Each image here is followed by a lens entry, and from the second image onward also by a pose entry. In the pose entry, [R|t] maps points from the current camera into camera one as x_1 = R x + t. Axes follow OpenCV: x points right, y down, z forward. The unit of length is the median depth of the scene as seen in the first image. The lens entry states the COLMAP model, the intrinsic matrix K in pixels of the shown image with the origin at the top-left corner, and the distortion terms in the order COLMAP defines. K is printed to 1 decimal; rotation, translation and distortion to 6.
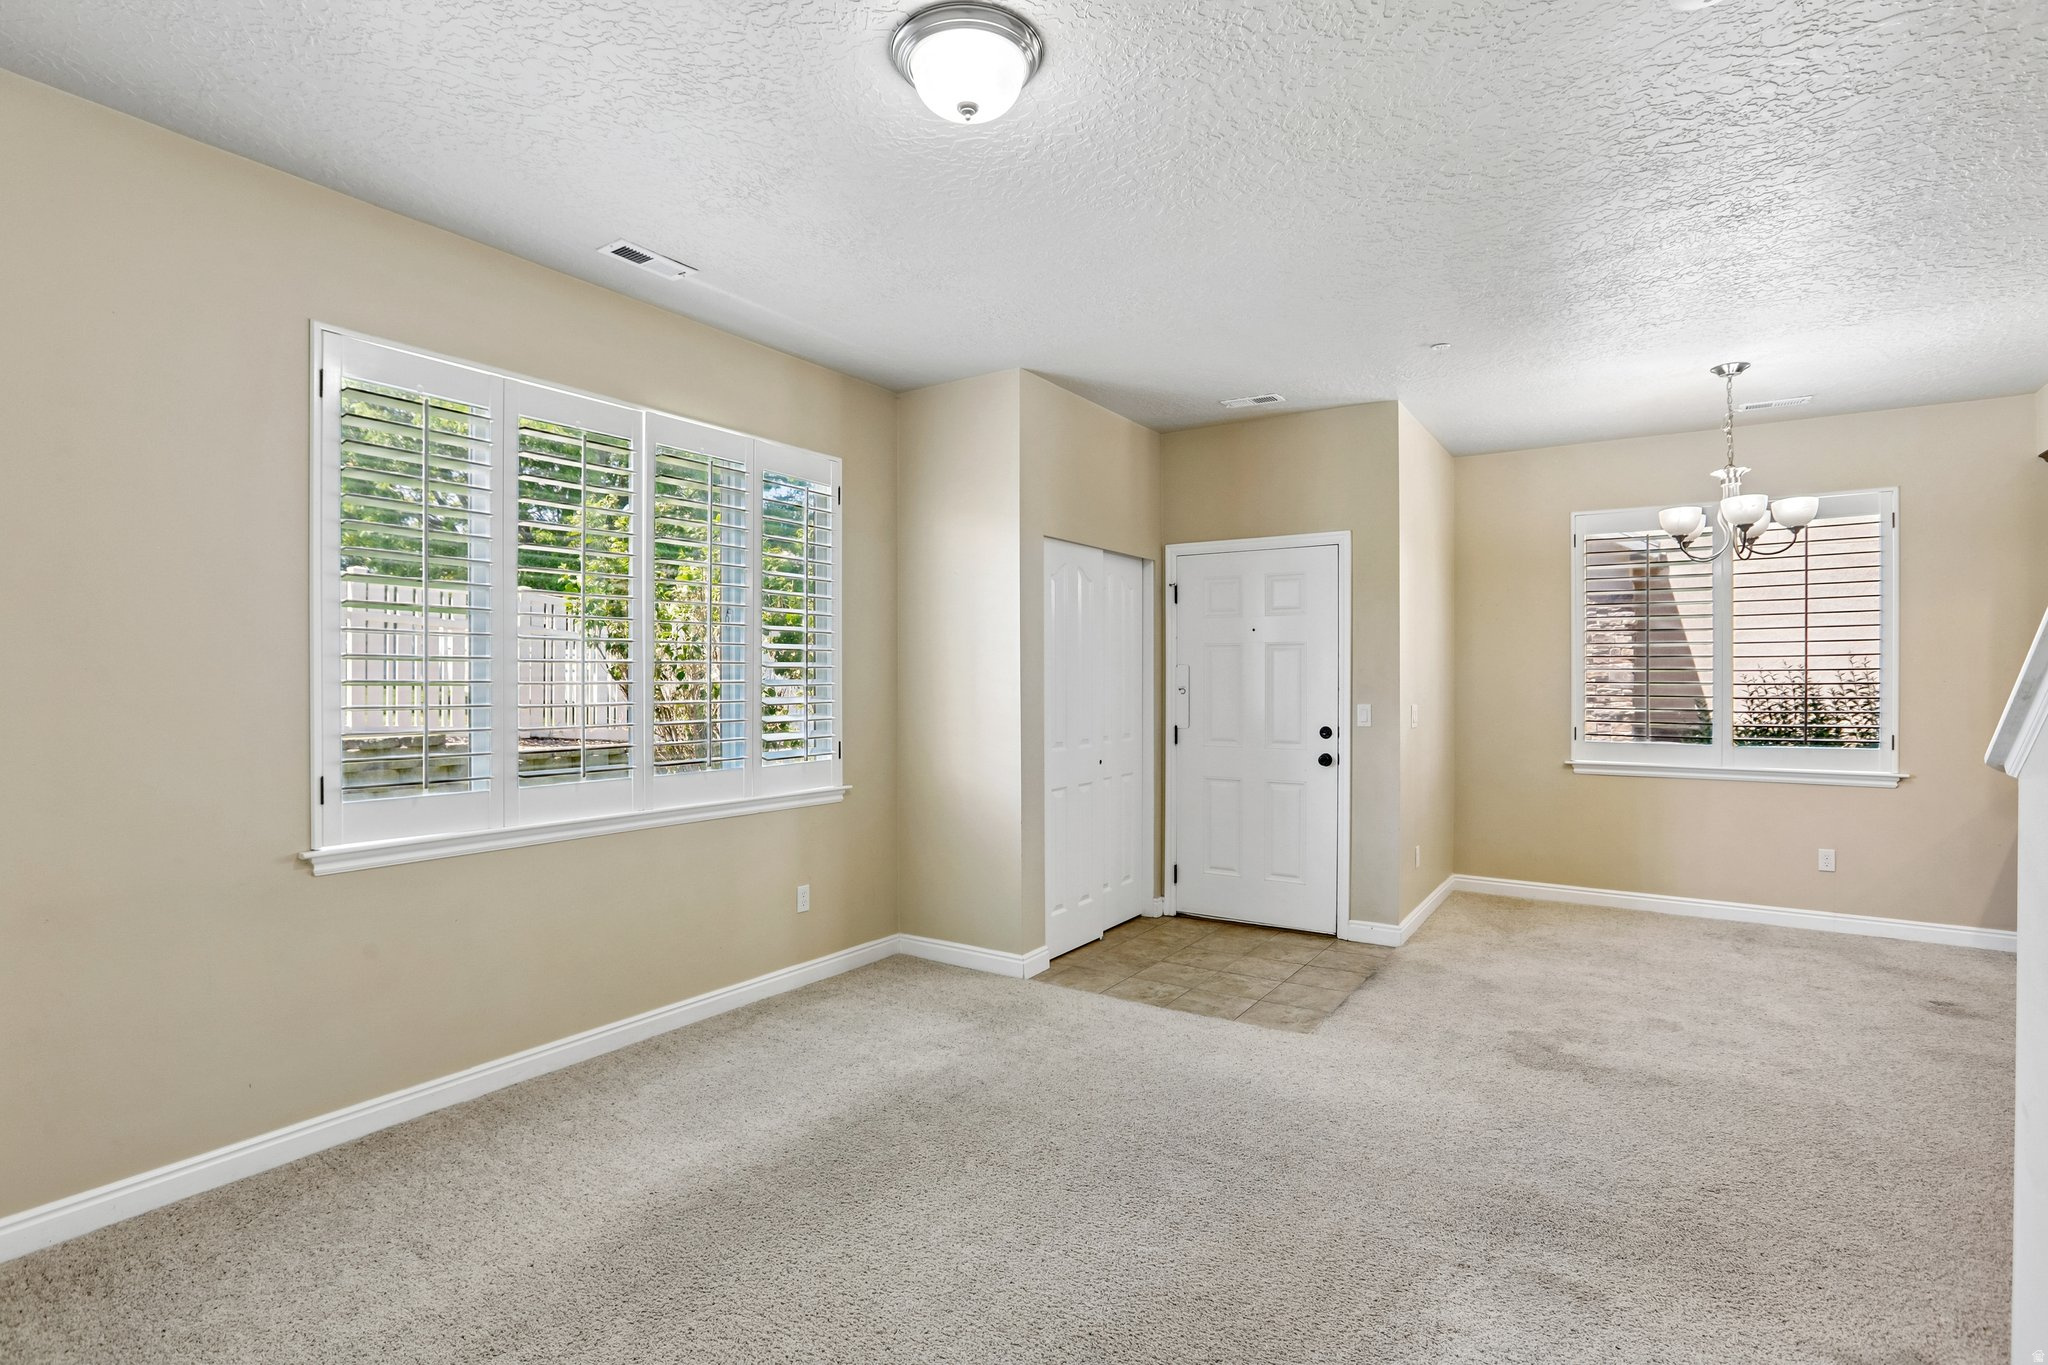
lens RADIAL K [[1040.3, 0, 975.7], [0, 1040.3, 692.0], [0, 0, 1]] dist [-0.019019, 0.000077]
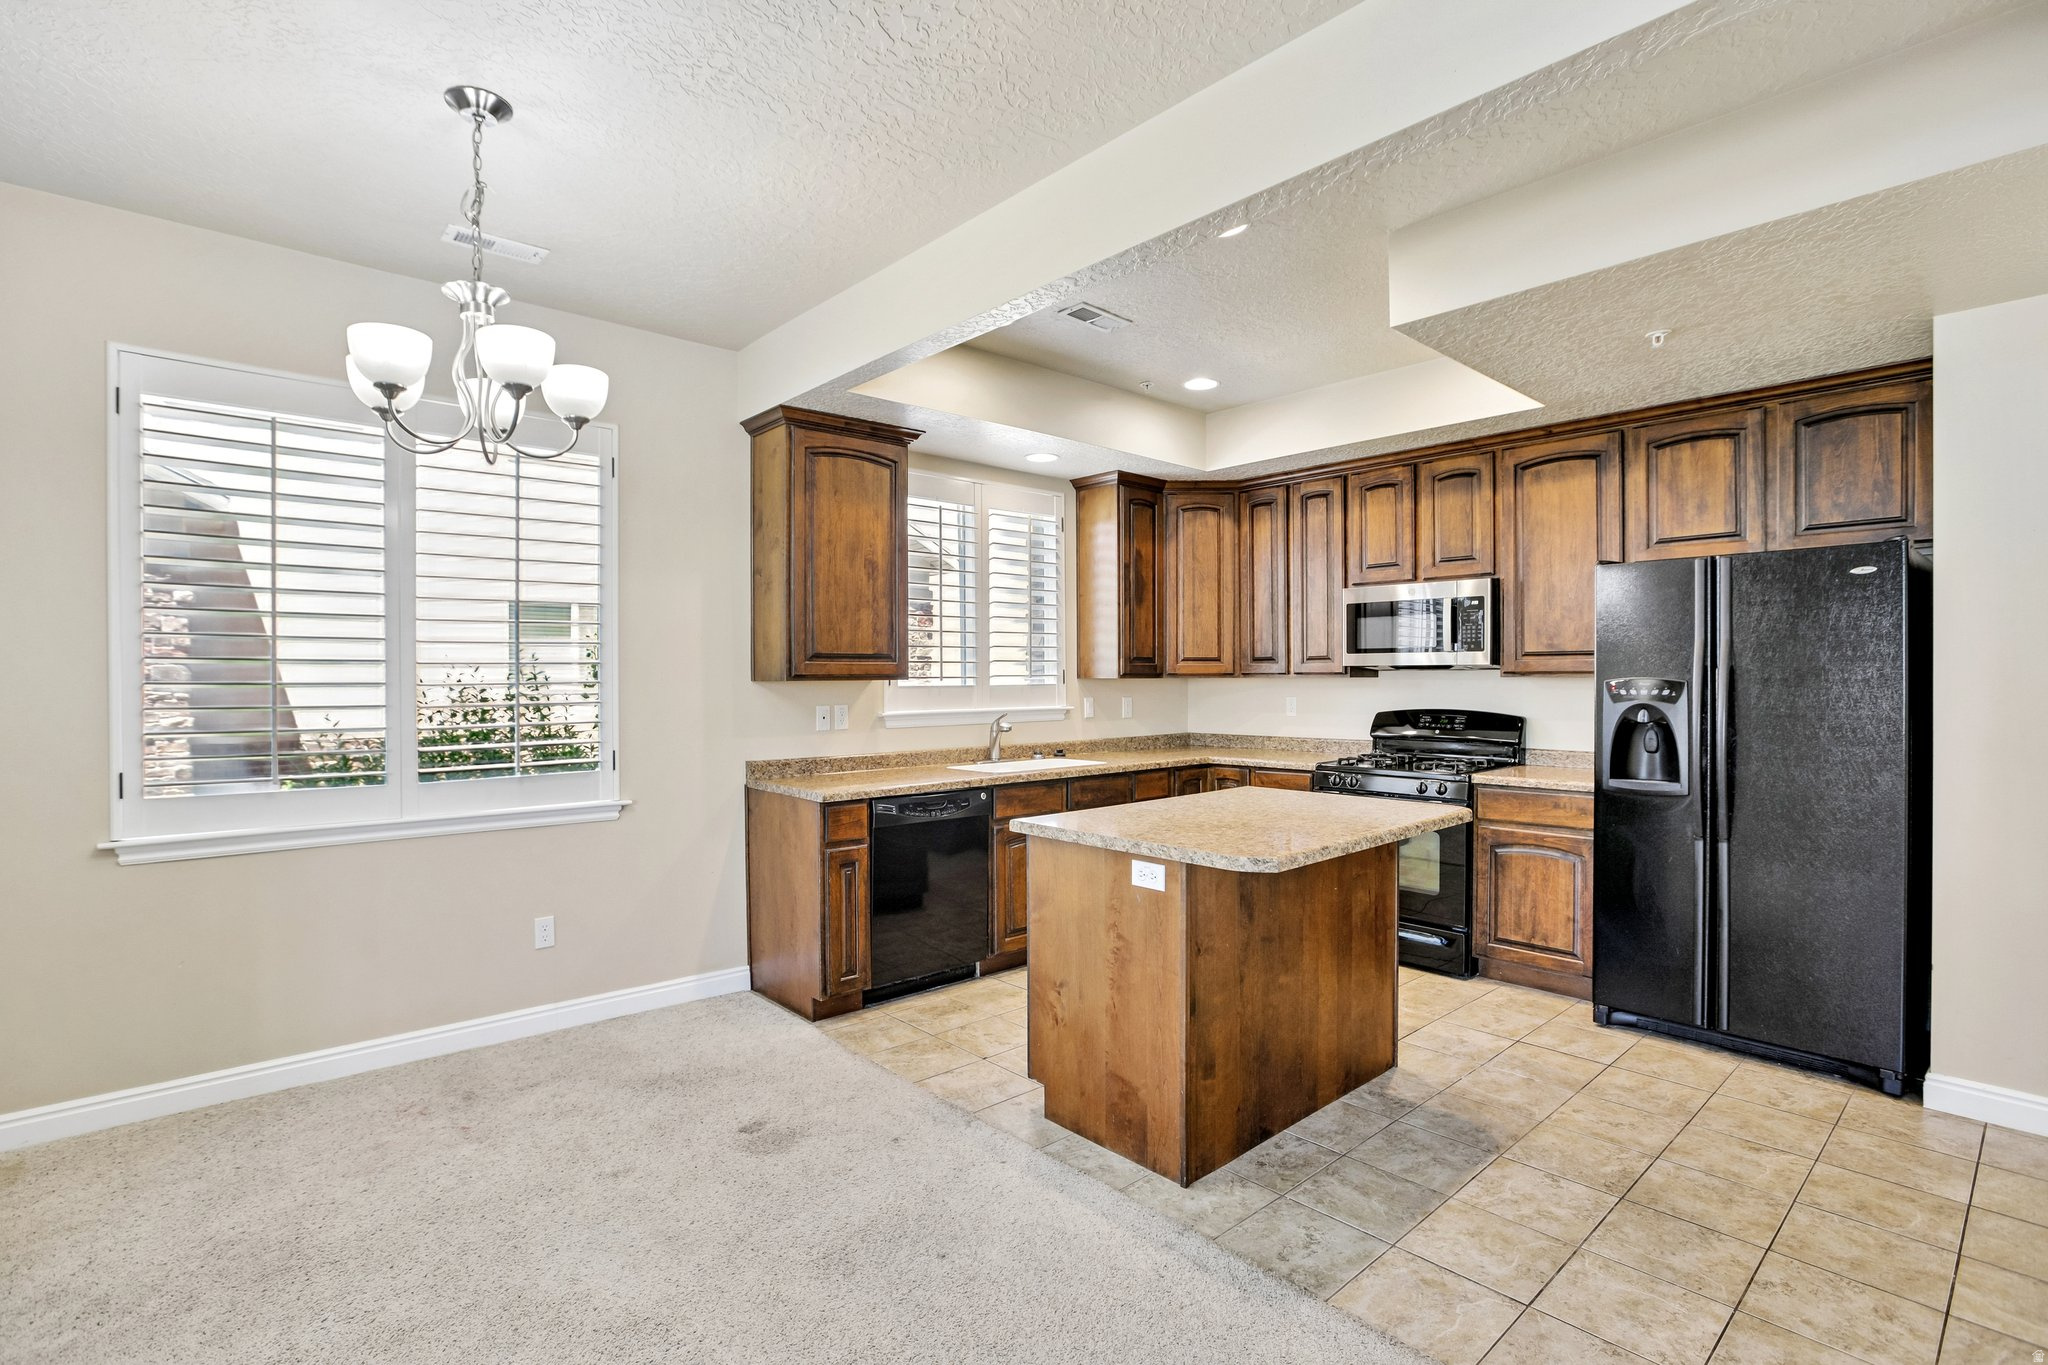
lens RADIAL K [[969.6, 0, 1023.1], [0, 969.6, 678.1], [0, 0, 1]] dist [-0.055617, 0.024502]
pose [[0.248817, -0.001613, 0.968549, 0.296600], [0.016121, 0.999867, -0.002476, -0.004838], [-0.968416, 0.016230, 0.248810, 0.554215]]
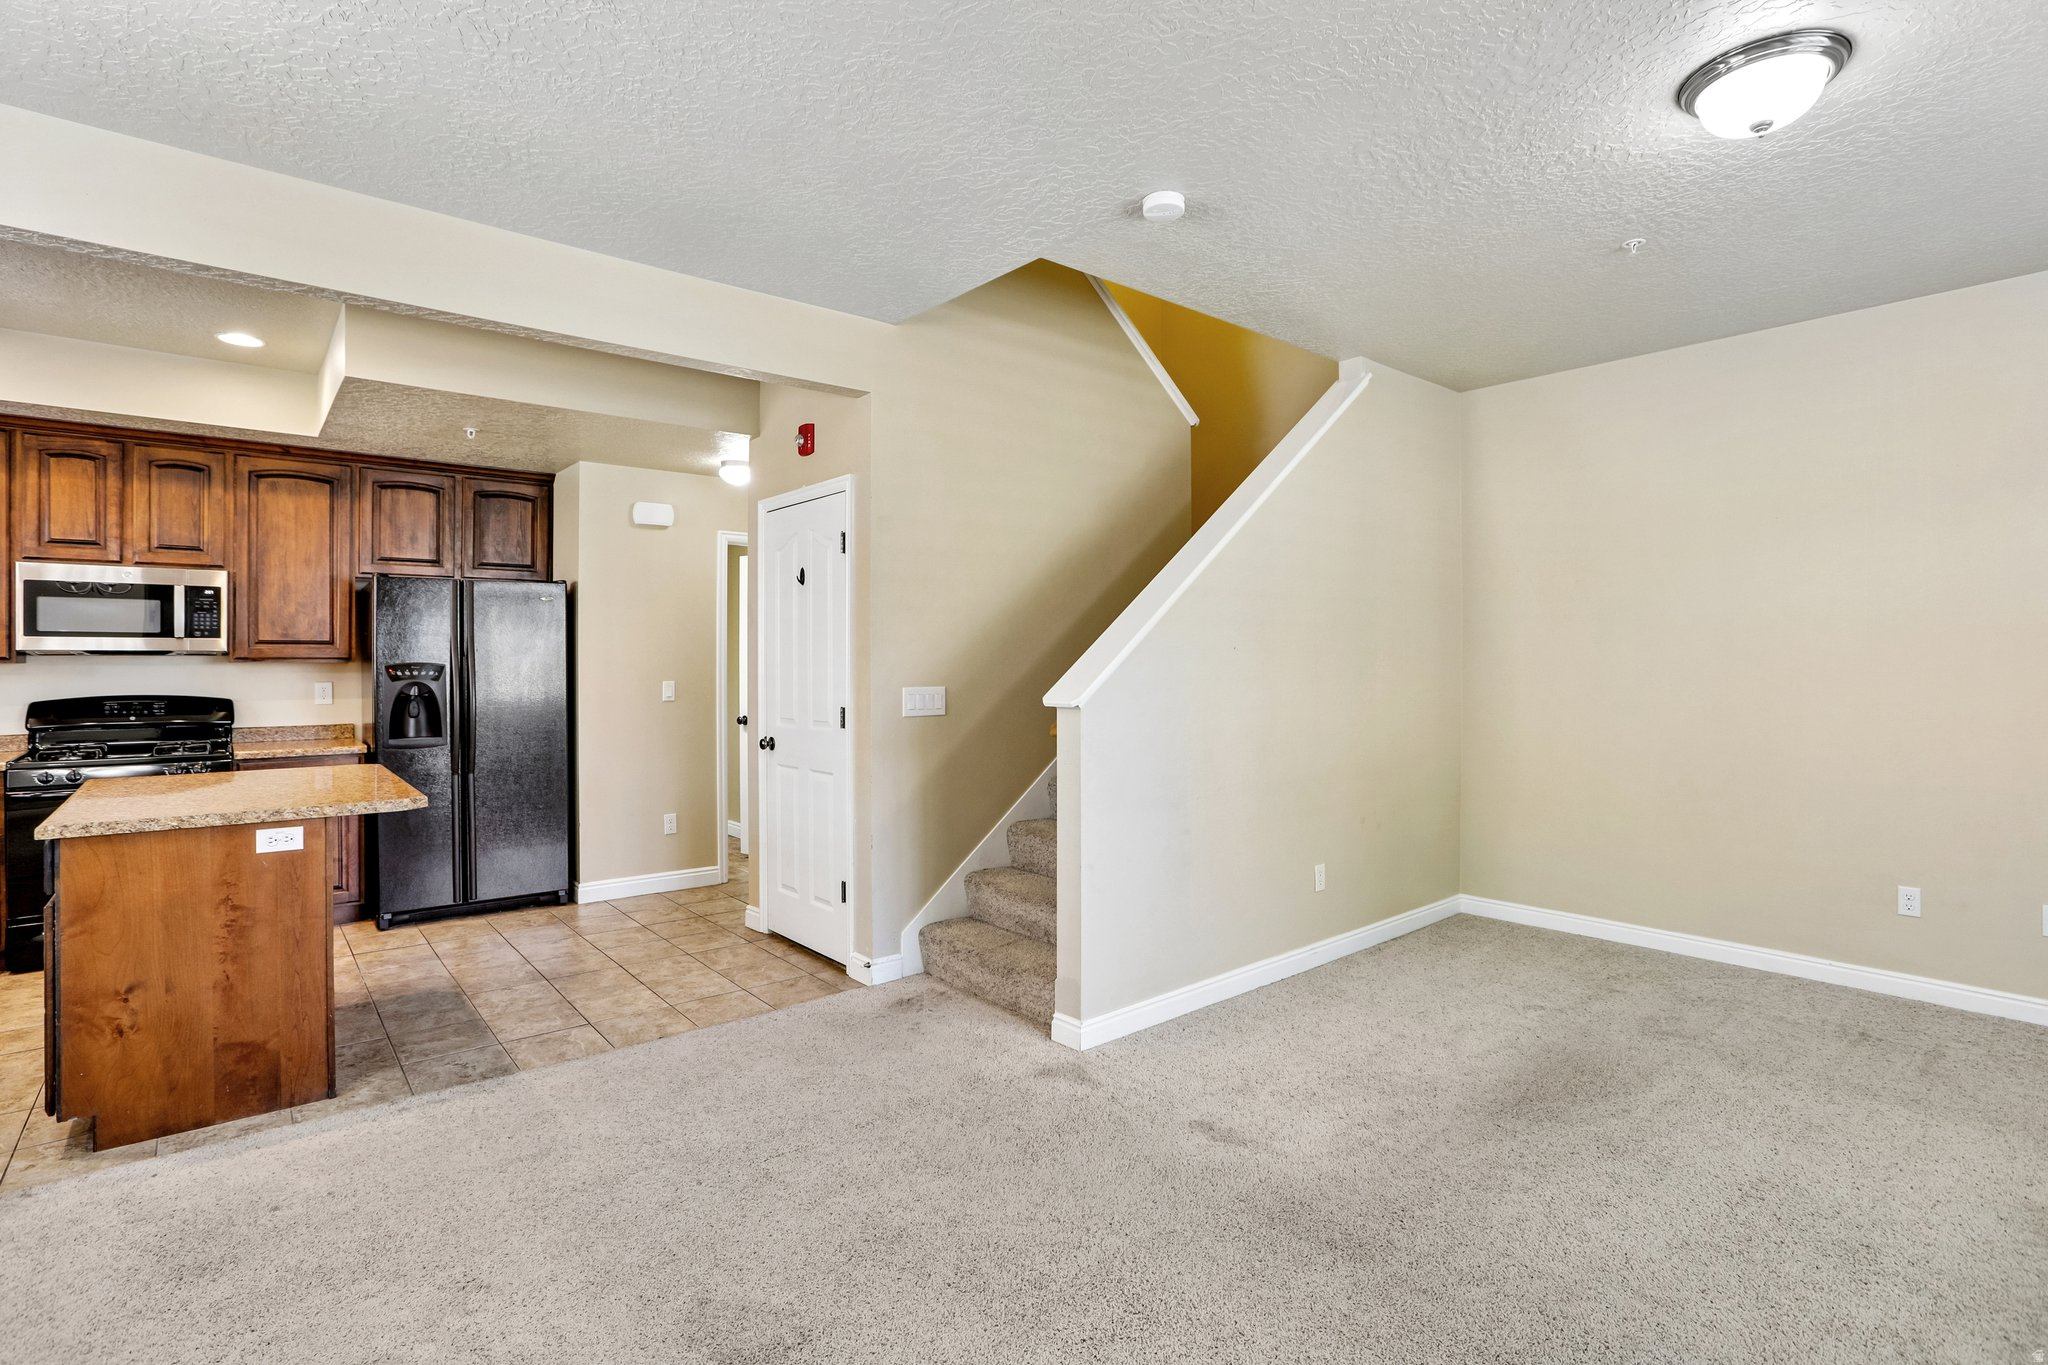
lens RADIAL K [[974.9, 0, 1012.8], [0, 974.9, 663.0], [0, 0, 1]] dist [-0.043707, 0.016620]
pose [[-0.958538, 0.001598, 0.284961, 0.234974], [0.006058, 0.999873, 0.014770, -0.009922], [-0.284901, 0.015884, -0.958425, 1.052776]]
